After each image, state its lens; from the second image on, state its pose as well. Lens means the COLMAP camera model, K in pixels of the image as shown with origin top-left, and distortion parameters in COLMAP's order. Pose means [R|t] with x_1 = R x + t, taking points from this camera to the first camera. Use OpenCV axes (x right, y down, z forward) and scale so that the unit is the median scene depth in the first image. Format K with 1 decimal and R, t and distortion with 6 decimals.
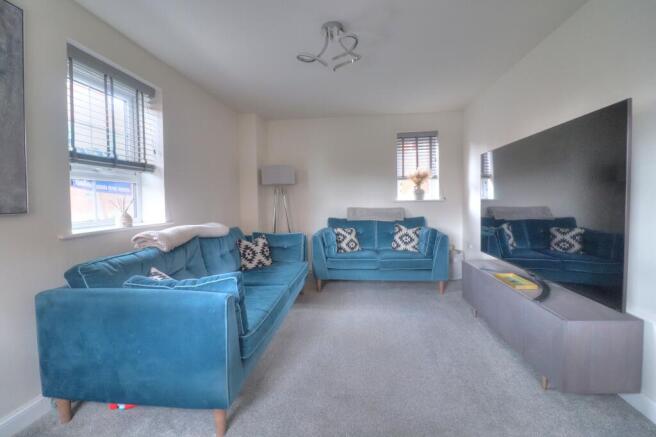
lens RADIAL K [[302.0, 0, 327.1], [0, 302.0, 208.7], [0, 0, 1]] dist [-0.001541, -0.013101]
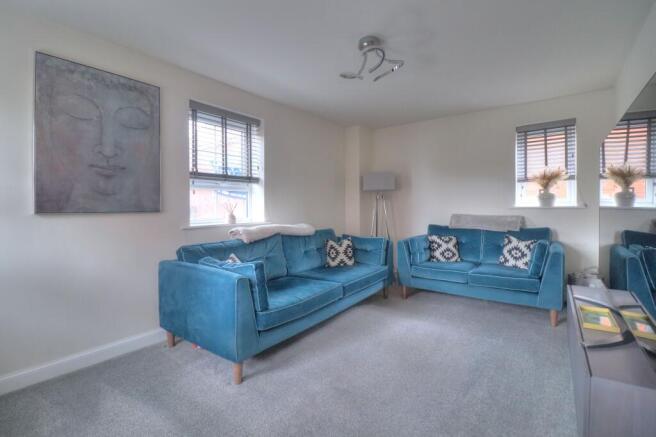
lens RADIAL K [[302.9, 0, 327.8], [0, 302.9, 205.7], [0, 0, 1]] dist [0.000196, -0.012565]
pose [[0.859460, 0.009891, -0.511107, 0.281773], [-0.022776, 0.999561, -0.018955, -0.003746], [0.510695, 0.027932, 0.859308, 0.017641]]
